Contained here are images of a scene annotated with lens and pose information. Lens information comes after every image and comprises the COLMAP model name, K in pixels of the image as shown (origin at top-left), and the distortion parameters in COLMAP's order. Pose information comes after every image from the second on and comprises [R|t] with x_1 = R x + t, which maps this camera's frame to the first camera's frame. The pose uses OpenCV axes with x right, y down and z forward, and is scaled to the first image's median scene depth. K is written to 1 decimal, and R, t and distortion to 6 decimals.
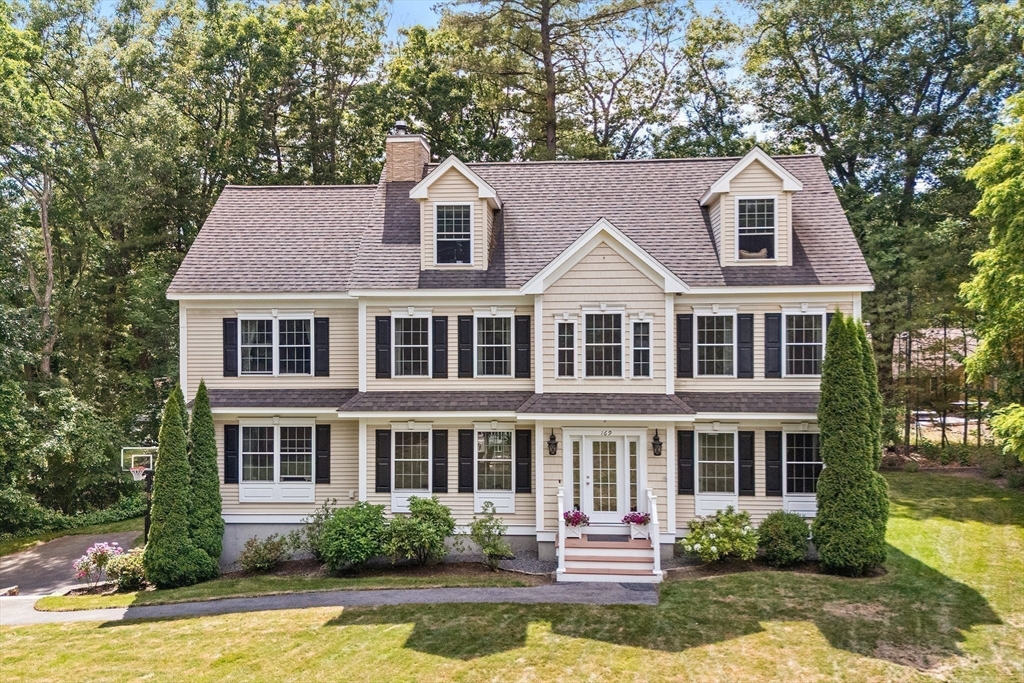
lens RADIAL K [[924.8, 0, 512.0], [0, 924.8, 341.5], [0, 0, 1]] dist [0.188513, -0.507111]
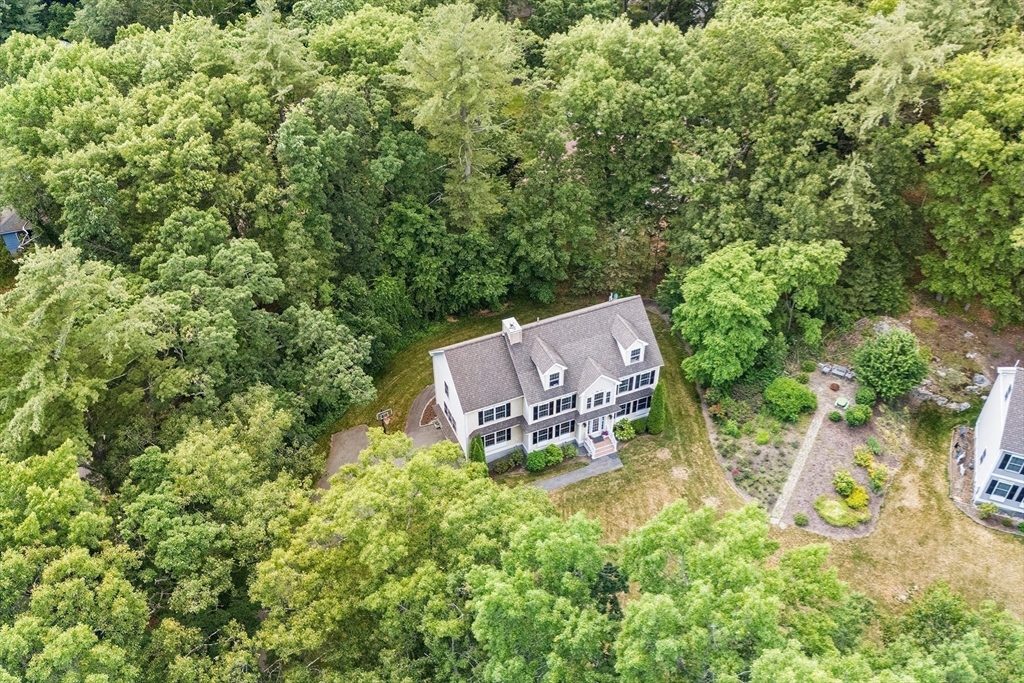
lens RADIAL K [[924.8, 0, 512.0], [0, 924.8, 341.5], [0, 0, 1]] dist [0.188513, -0.507111]
pose [[0.884783, -0.302695, 0.354309, -1.317993], [0.002300, 0.763142, 0.646227, -2.342811], [-0.465998, -0.570956, 0.675911, -1.048716]]
